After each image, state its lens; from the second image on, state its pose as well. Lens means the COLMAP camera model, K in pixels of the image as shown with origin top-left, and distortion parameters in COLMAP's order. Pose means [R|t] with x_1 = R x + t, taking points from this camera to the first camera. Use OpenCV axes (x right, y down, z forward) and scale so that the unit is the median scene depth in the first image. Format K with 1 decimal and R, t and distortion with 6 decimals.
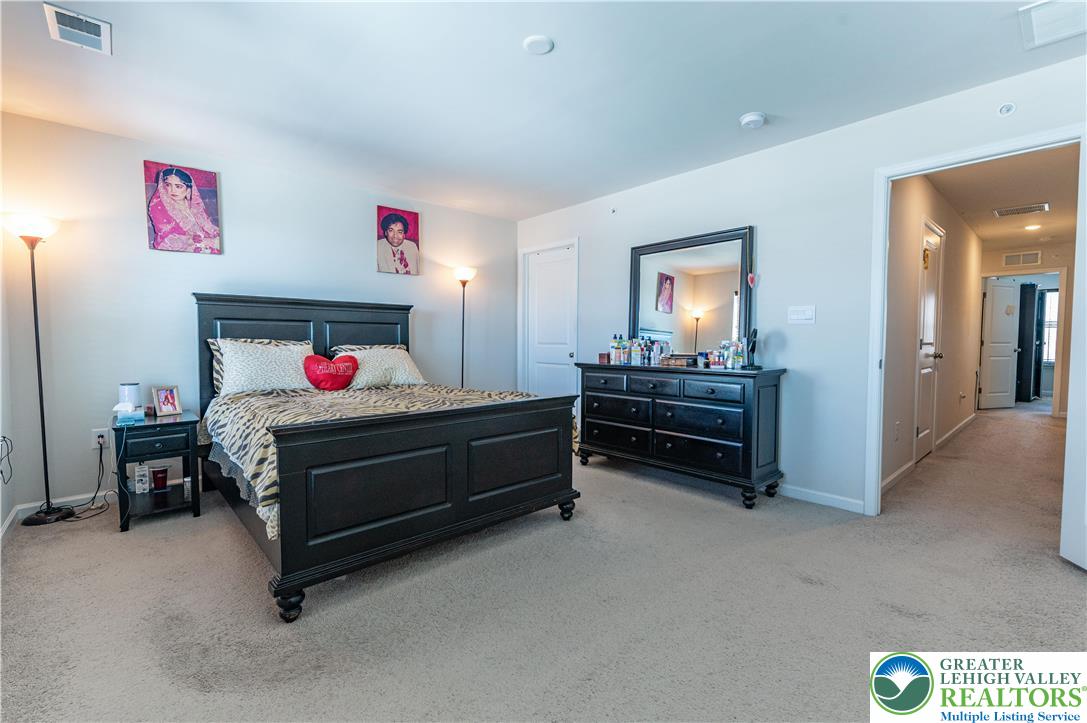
lens RADIAL K [[466.6, 0, 546.7], [0, 466.6, 360.4], [0, 0, 1]] dist [0.001466, 0.000199]
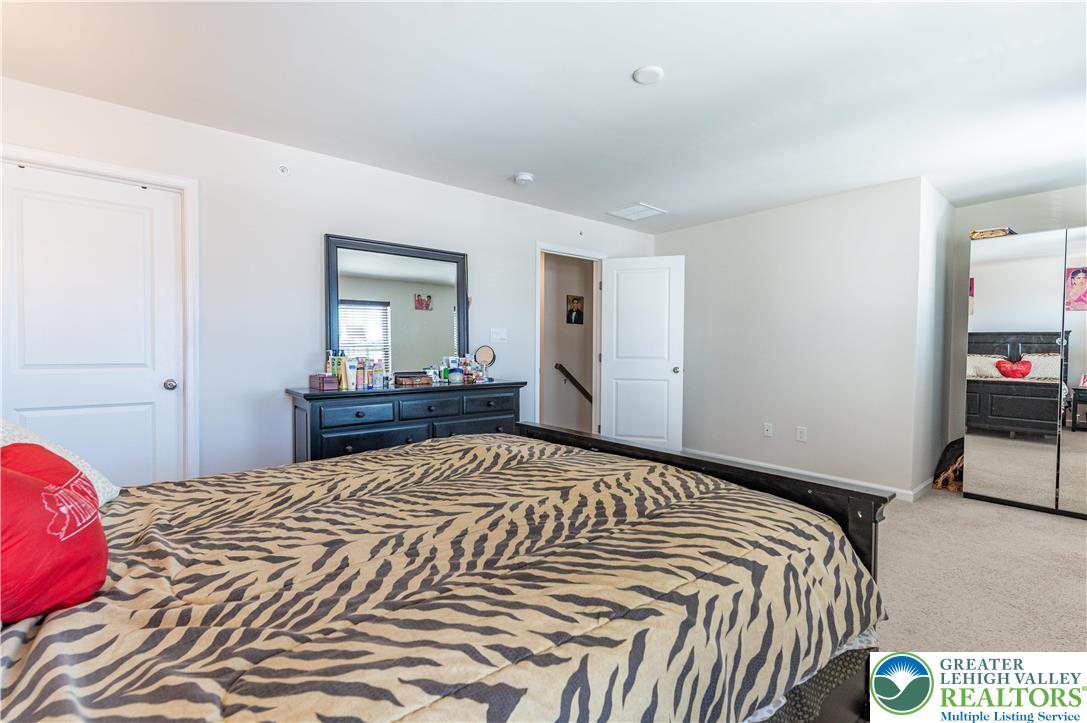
lens RADIAL K [[466.6, 0, 546.7], [0, 466.6, 360.4], [0, 0, 1]] dist [0.001466, 0.000199]
pose [[0.059628, -0.015506, 0.998100, -0.659509], [0.053137, 0.998511, 0.012338, -0.035839], [-0.996805, 0.052301, 0.060363, 0.737726]]
